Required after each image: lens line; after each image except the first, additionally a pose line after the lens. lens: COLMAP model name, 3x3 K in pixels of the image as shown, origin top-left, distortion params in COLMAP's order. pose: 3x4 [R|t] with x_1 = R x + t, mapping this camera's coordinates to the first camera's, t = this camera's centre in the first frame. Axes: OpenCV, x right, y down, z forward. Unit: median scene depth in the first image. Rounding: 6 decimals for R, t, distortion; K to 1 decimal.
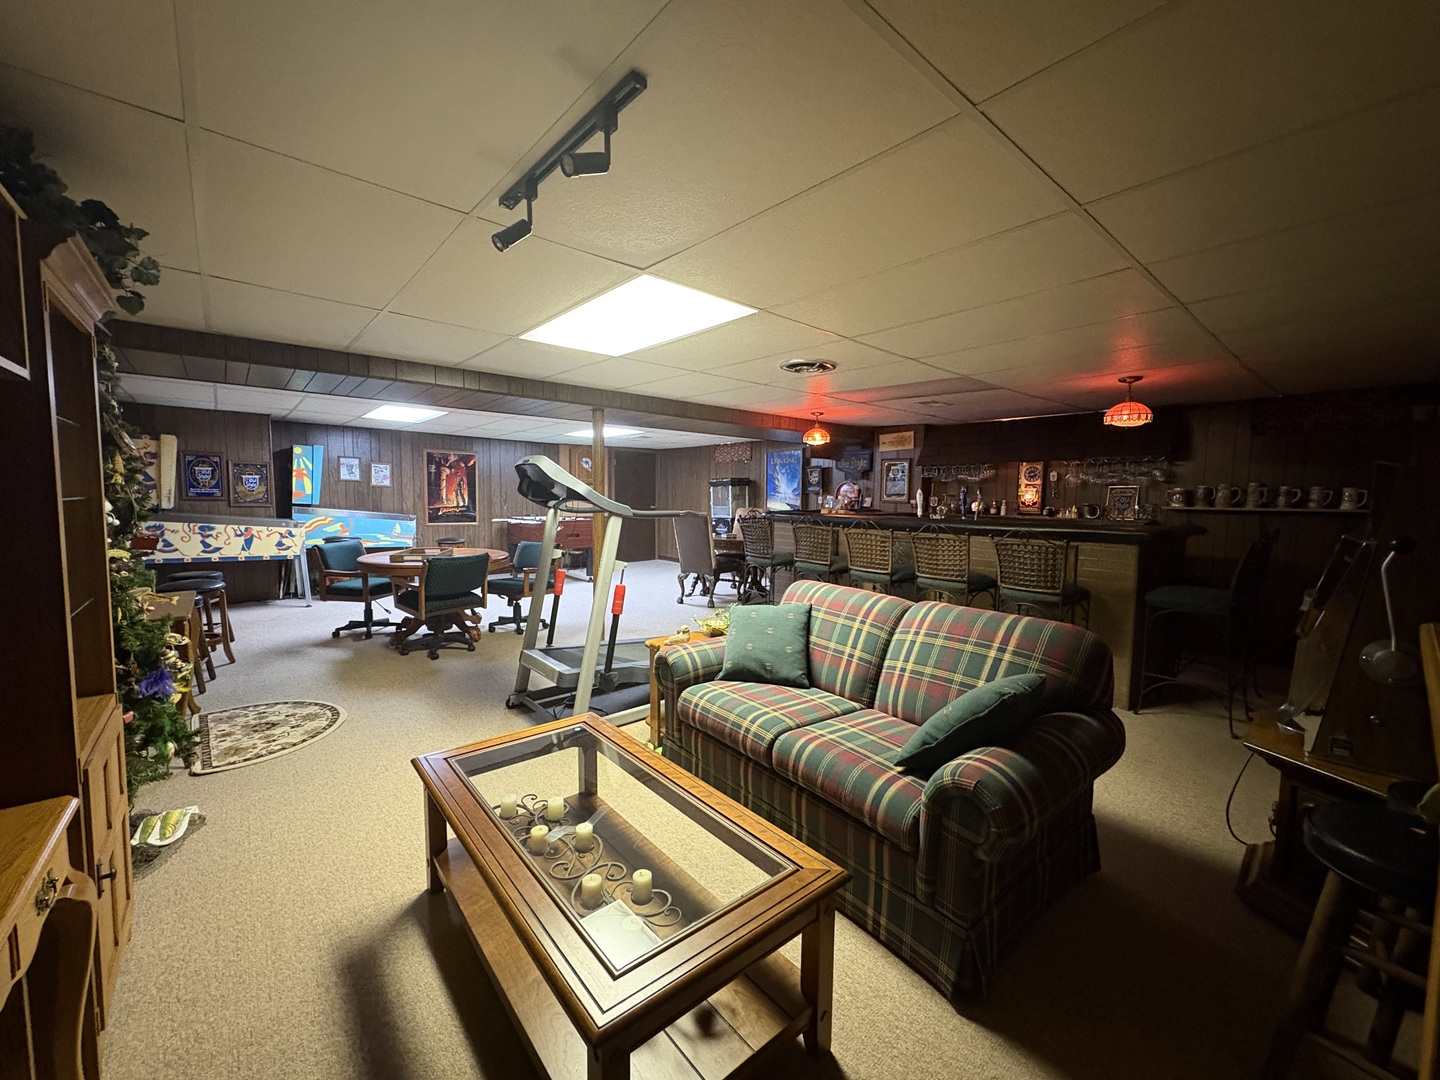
lens RADIAL K [[572.7, 0, 718.8], [0, 572.7, 537.7], [0, 0, 1]] dist [0.000113, 0.000658]
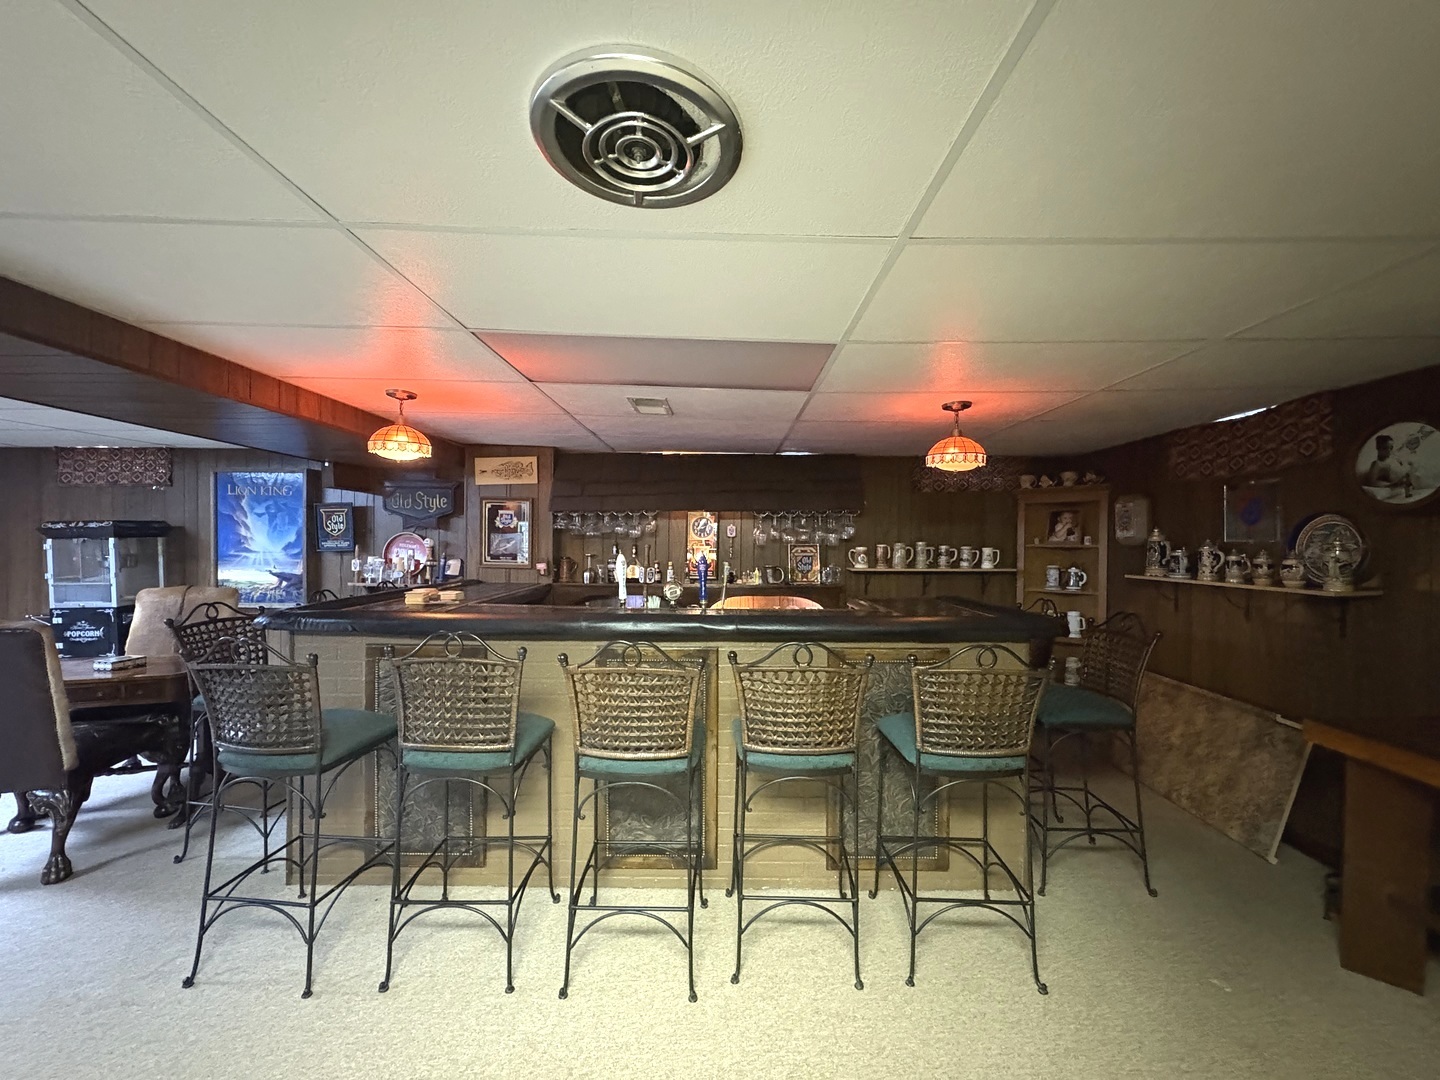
lens RADIAL K [[572.7, 0, 717.8], [0, 572.7, 546.2], [0, 0, 1]] dist [0.000113, 0.000658]
pose [[0.653620, -0.012772, 0.756715, -0.014942], [0.057304, 0.997823, -0.032655, -0.059583], [-0.754650, 0.064707, 0.652929, 0.486224]]
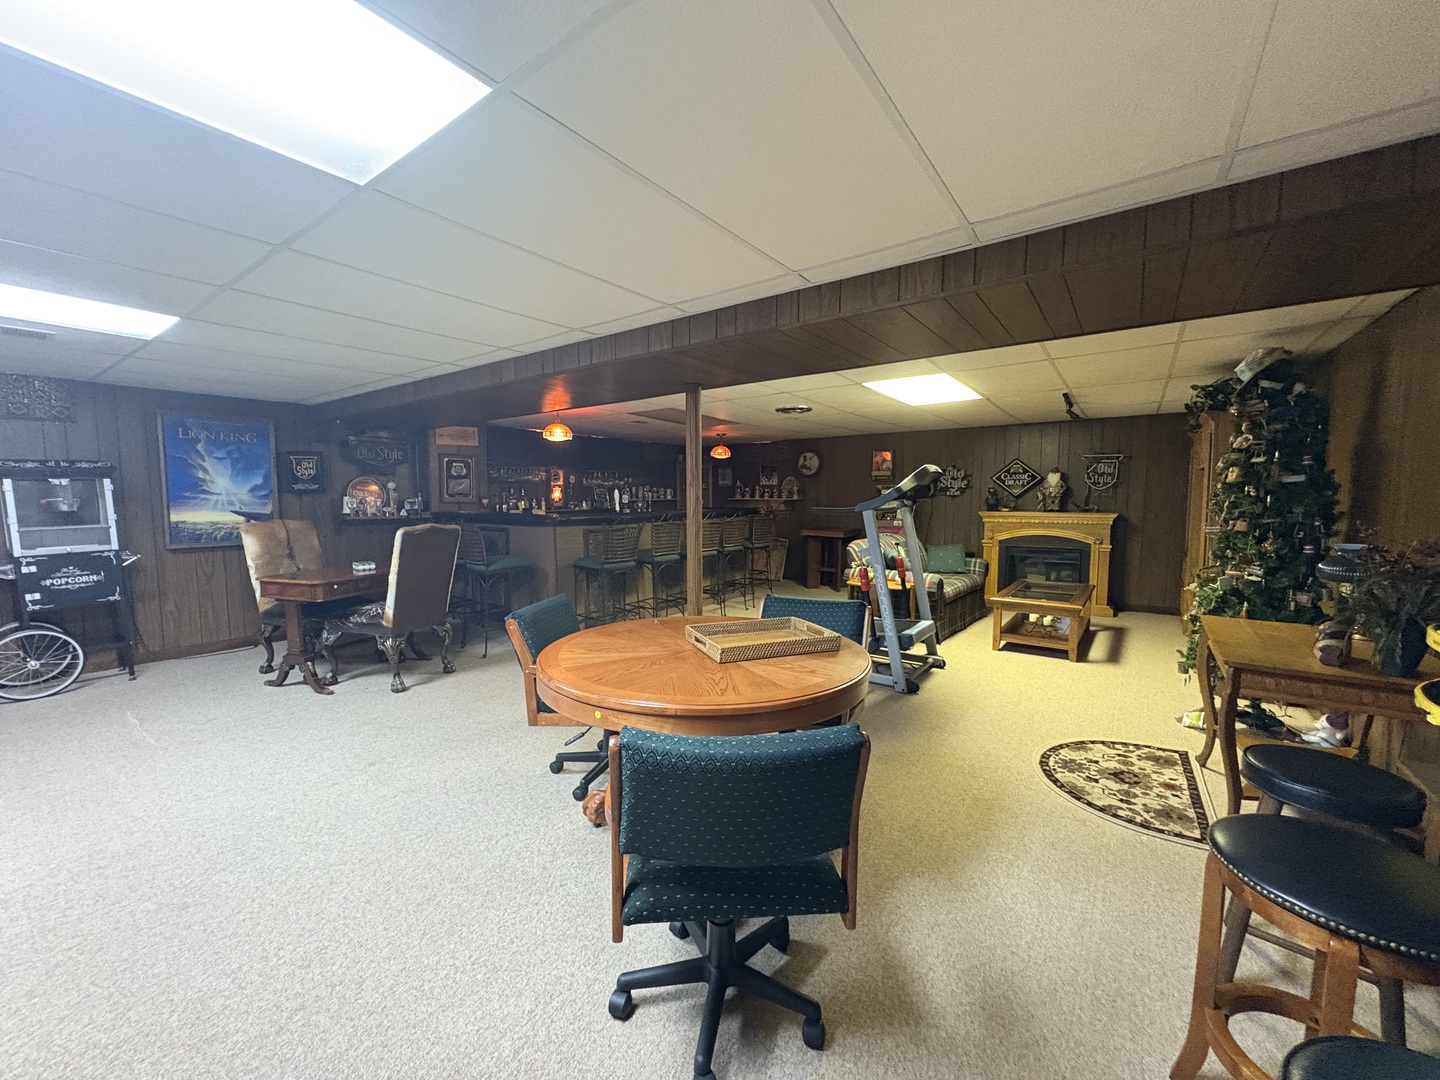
lens RADIAL K [[572.7, 0, 716.4], [0, 572.7, 542.9], [0, 0, 1]] dist [0.000113, 0.000658]
pose [[-0.226096, -0.092148, 0.969737, -0.778260], [0.075335, 0.990880, 0.111722, -0.080220], [-0.971188, 0.098315, -0.217092, 0.935854]]
